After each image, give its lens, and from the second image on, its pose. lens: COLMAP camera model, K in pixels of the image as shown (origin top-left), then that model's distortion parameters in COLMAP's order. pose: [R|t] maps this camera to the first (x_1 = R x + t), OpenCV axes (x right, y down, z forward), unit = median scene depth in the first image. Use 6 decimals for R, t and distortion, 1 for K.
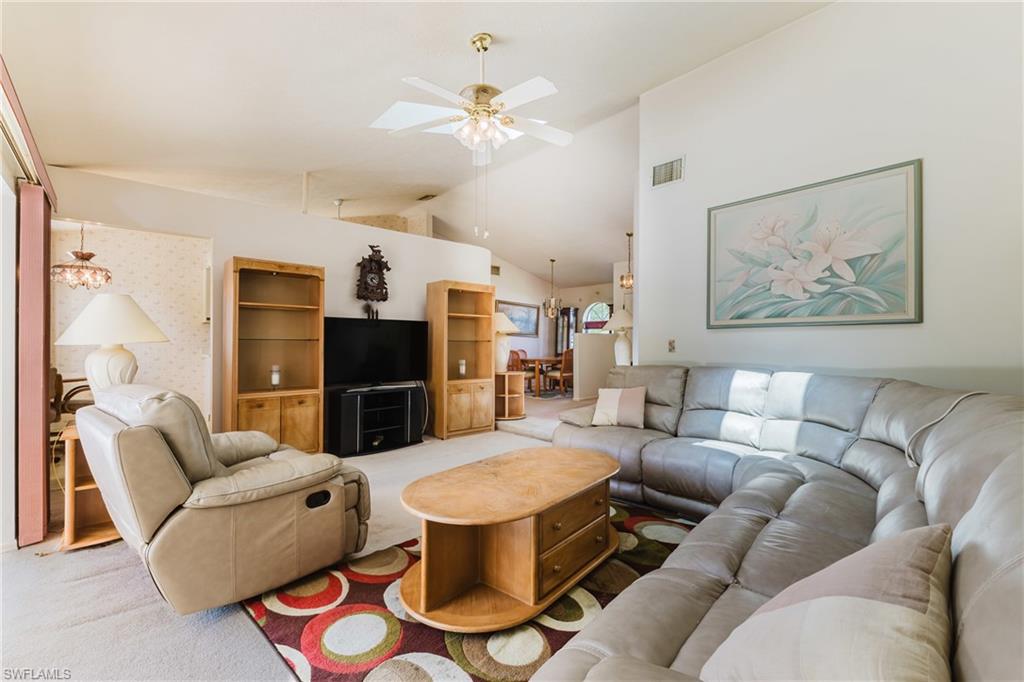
lens RADIAL K [[443.1, 0, 517.2], [0, 443.1, 344.4], [0, 0, 1]] dist [0.001505, 0.001064]
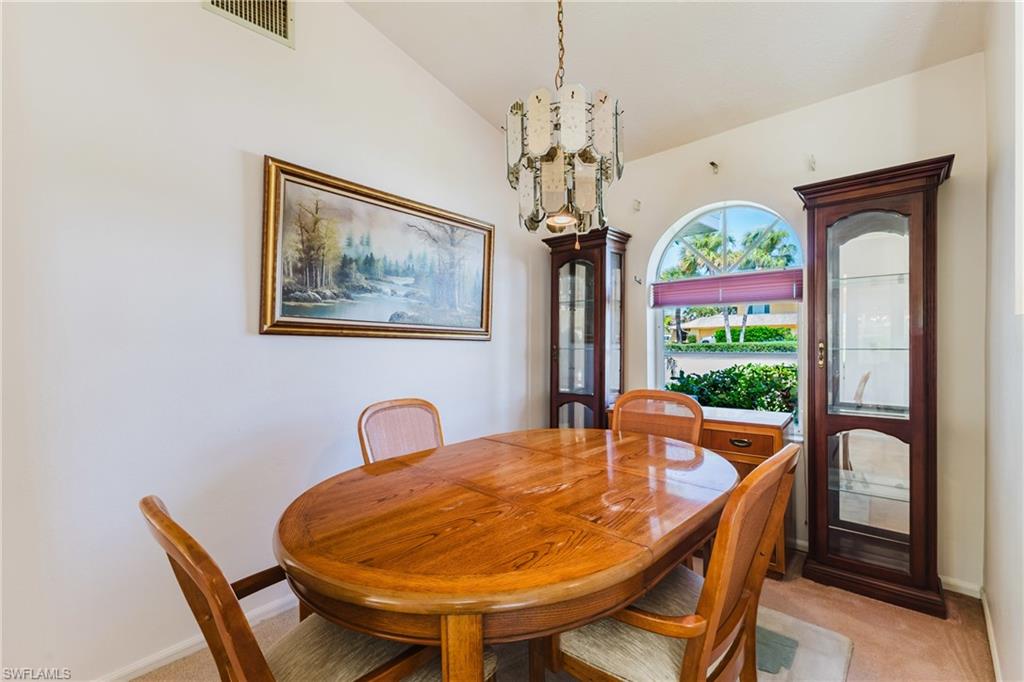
lens RADIAL K [[443.1, 0, 510.6], [0, 443.1, 343.4], [0, 0, 1]] dist [0.001505, 0.001064]
pose [[0.999752, -0.016452, 0.015000, 0.056372], [0.016594, 0.999818, -0.009366, -0.009985], [-0.014843, 0.009612, 0.999844, 0.710237]]
